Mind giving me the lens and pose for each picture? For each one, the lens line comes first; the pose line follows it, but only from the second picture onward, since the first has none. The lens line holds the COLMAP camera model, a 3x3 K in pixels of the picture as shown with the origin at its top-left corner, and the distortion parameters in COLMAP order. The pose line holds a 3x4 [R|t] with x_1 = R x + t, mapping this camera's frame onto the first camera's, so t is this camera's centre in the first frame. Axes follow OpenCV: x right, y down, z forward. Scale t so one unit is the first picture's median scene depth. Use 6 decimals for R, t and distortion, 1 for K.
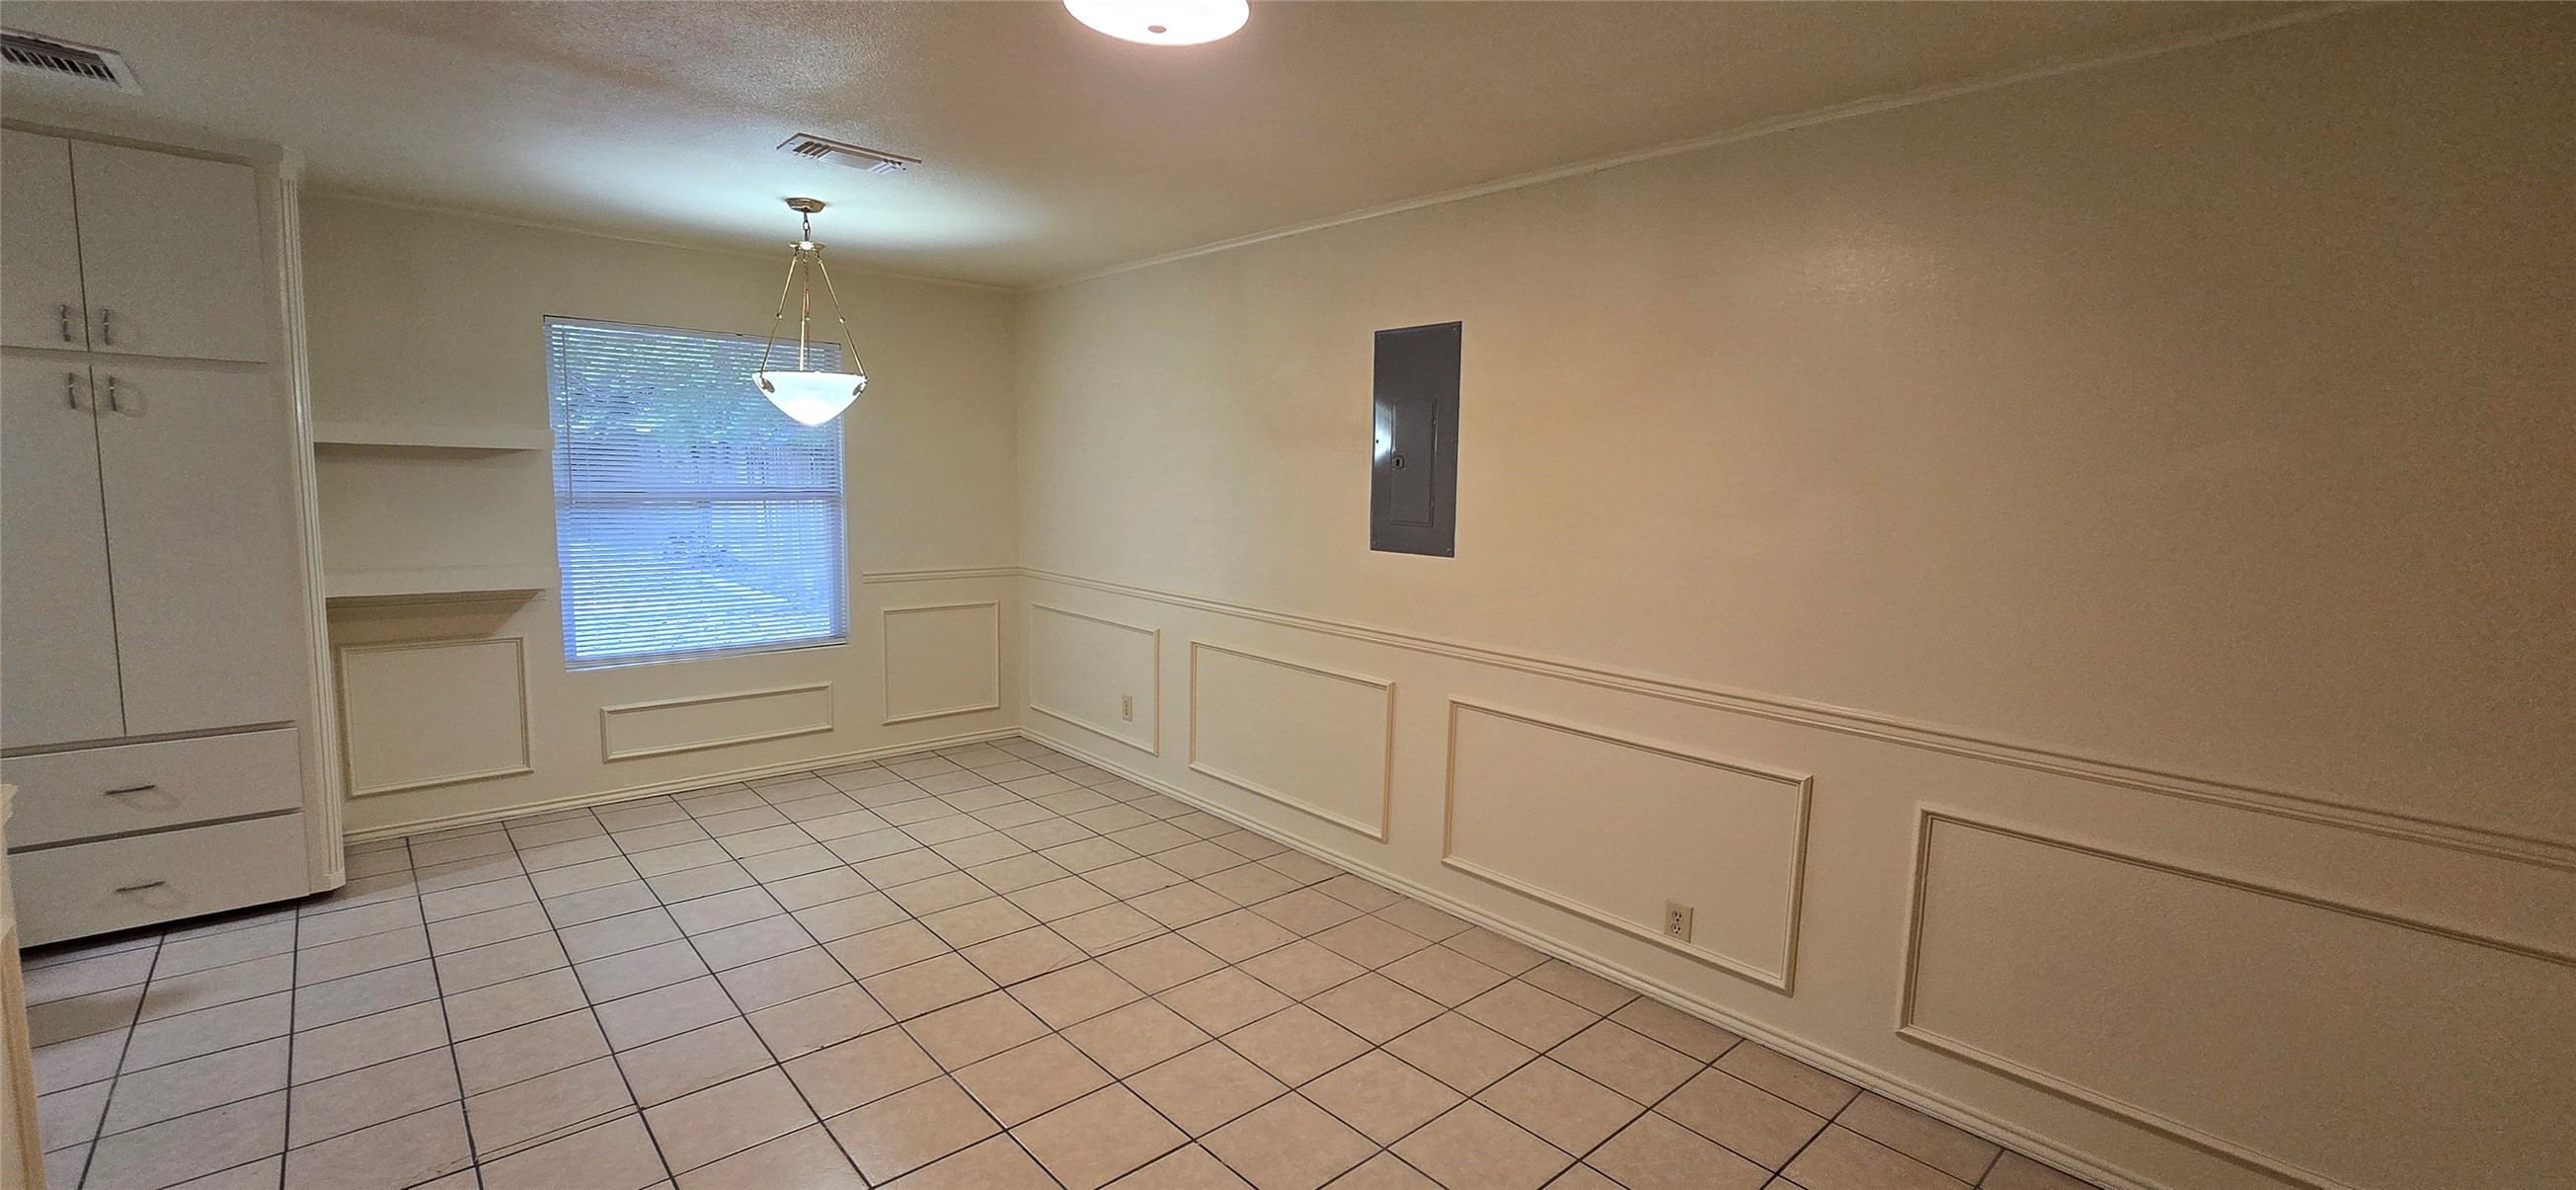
lens RADIAL K [[1057.8, 0, 1282.5], [0, 1057.8, 588.9], [0, 0, 1]] dist [-0.000786, 0.000008]
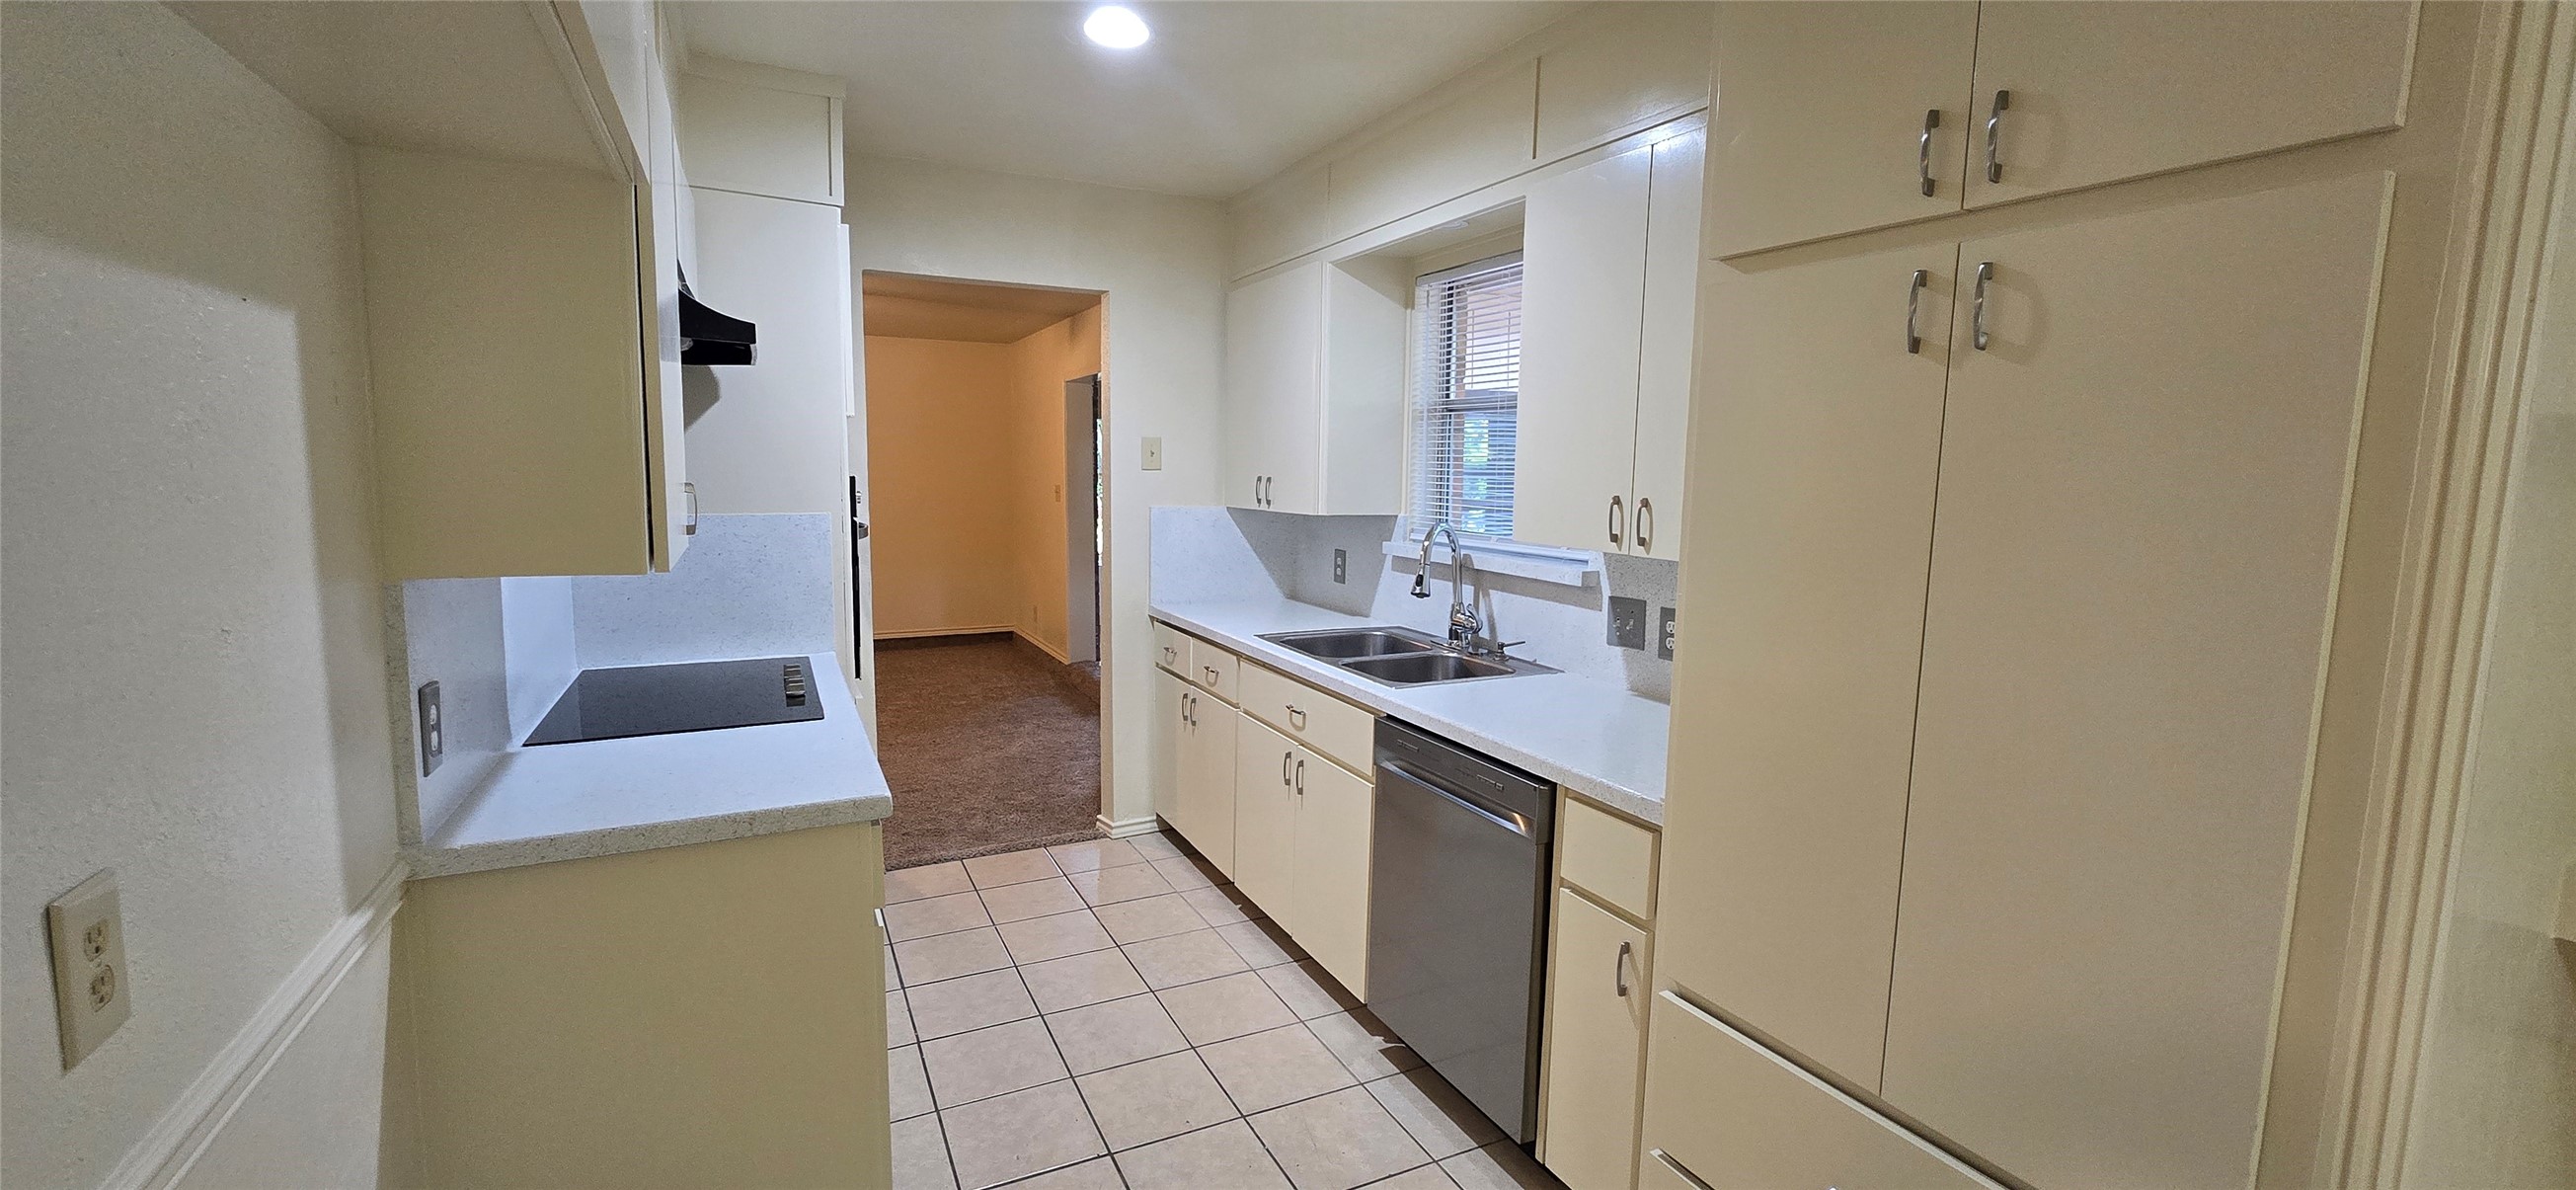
lens RADIAL K [[1057.8, 0, 1282.5], [0, 1057.8, 588.9], [0, 0, 1]] dist [-0.000786, 0.000008]
pose [[-0.269072, 0.088859, -0.959012, -0.517716], [-0.126848, 0.983791, 0.126744, -0.078039], [0.954730, 0.155752, -0.253439, 0.698978]]
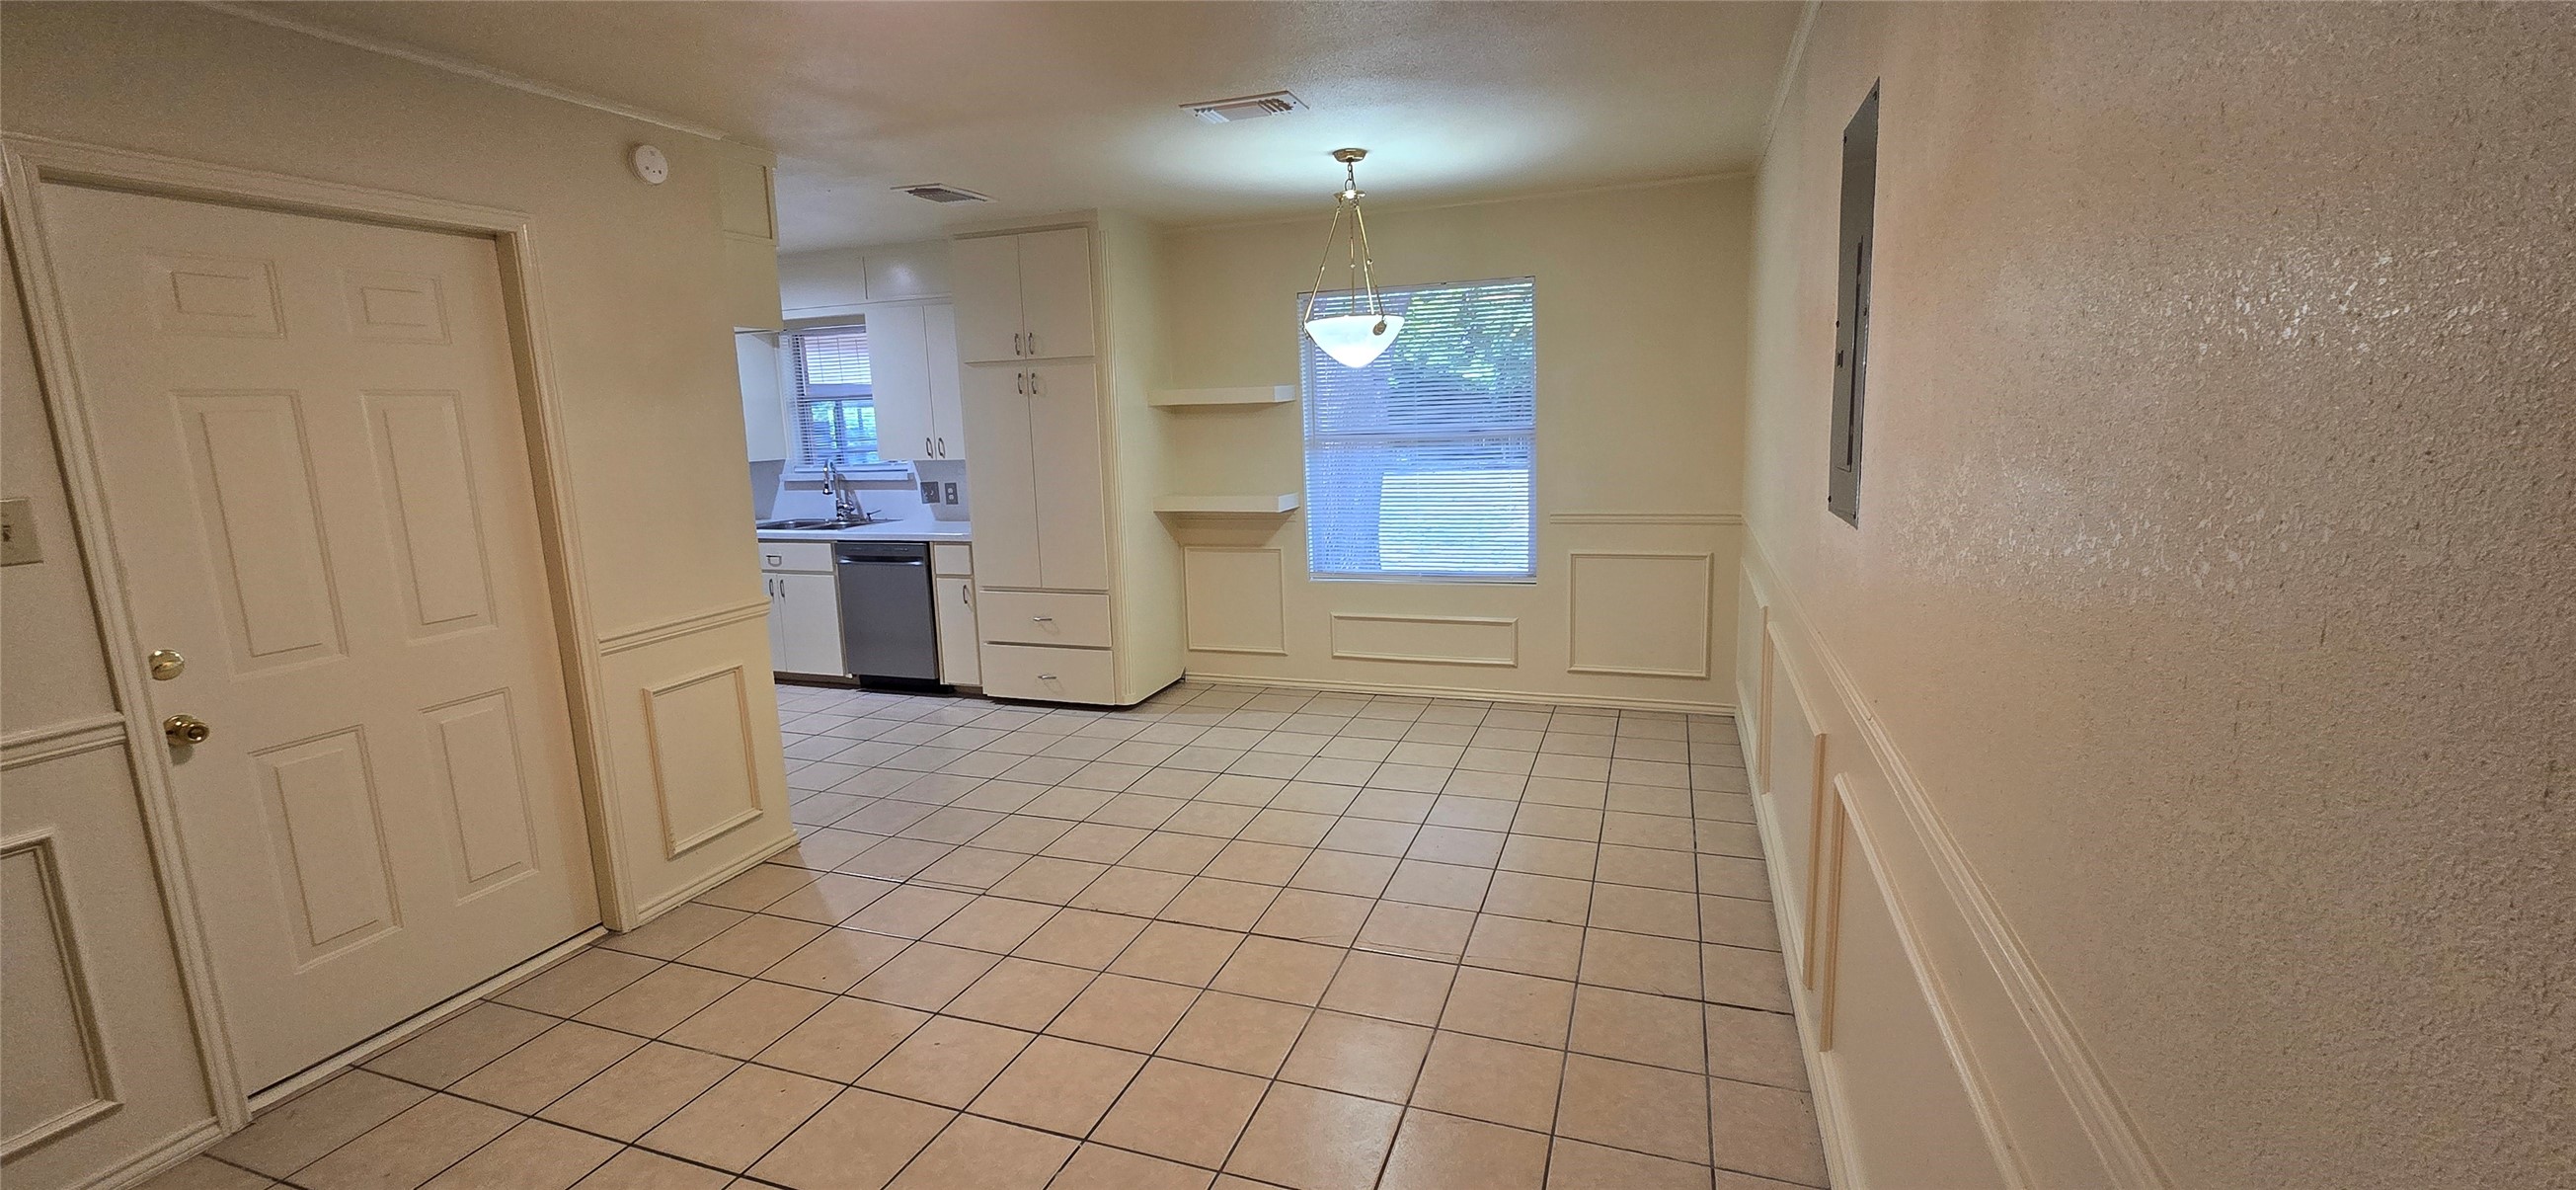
lens RADIAL K [[1057.8, 0, 1282.5], [0, 1057.8, 588.9], [0, 0, 1]] dist [-0.000786, 0.000008]
pose [[0.466621, 0.108701, -0.877752, 0.475957], [-0.052864, 0.994072, 0.095002, -0.032857], [0.882876, 0.002072, 0.469601, 0.453362]]
